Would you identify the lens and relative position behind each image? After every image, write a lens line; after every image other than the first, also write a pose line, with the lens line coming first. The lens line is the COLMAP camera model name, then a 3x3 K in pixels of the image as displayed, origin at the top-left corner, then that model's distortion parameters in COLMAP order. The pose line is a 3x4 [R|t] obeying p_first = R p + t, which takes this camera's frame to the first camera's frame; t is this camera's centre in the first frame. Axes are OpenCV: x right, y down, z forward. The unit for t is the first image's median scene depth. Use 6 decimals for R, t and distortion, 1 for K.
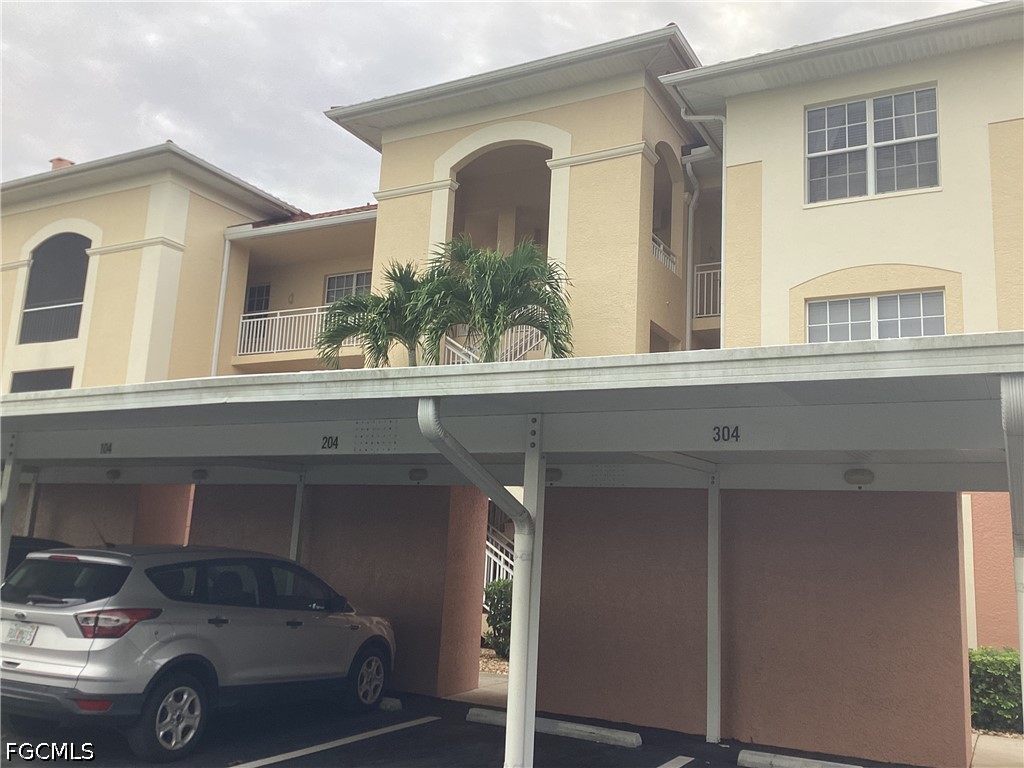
lens RADIAL K [[919.8, 0, 512.0], [0, 919.8, 384.0], [0, 0, 1]] dist [0.007128, -0.012859]
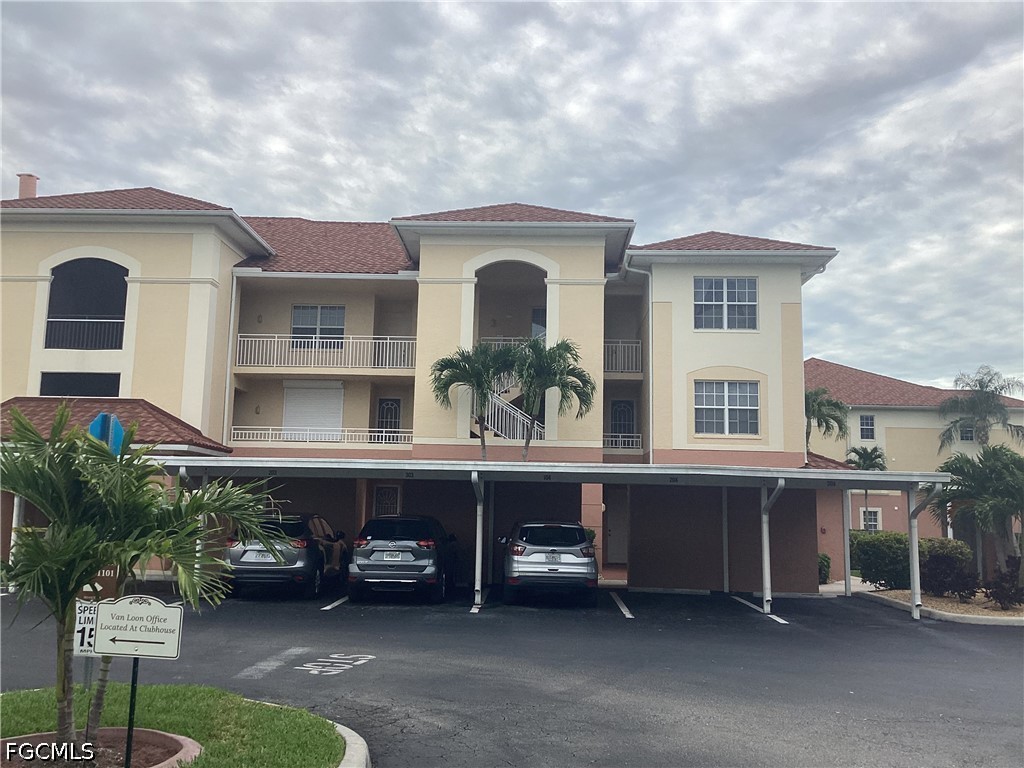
lens RADIAL K [[919.8, 0, 512.0], [0, 919.8, 384.0], [0, 0, 1]] dist [0.007128, -0.012859]
pose [[0.893101, 0.031736, 0.448734, -0.838519], [-0.060310, 0.996950, 0.049525, -0.146126], [-0.445794, -0.071294, 0.892292, -0.530375]]
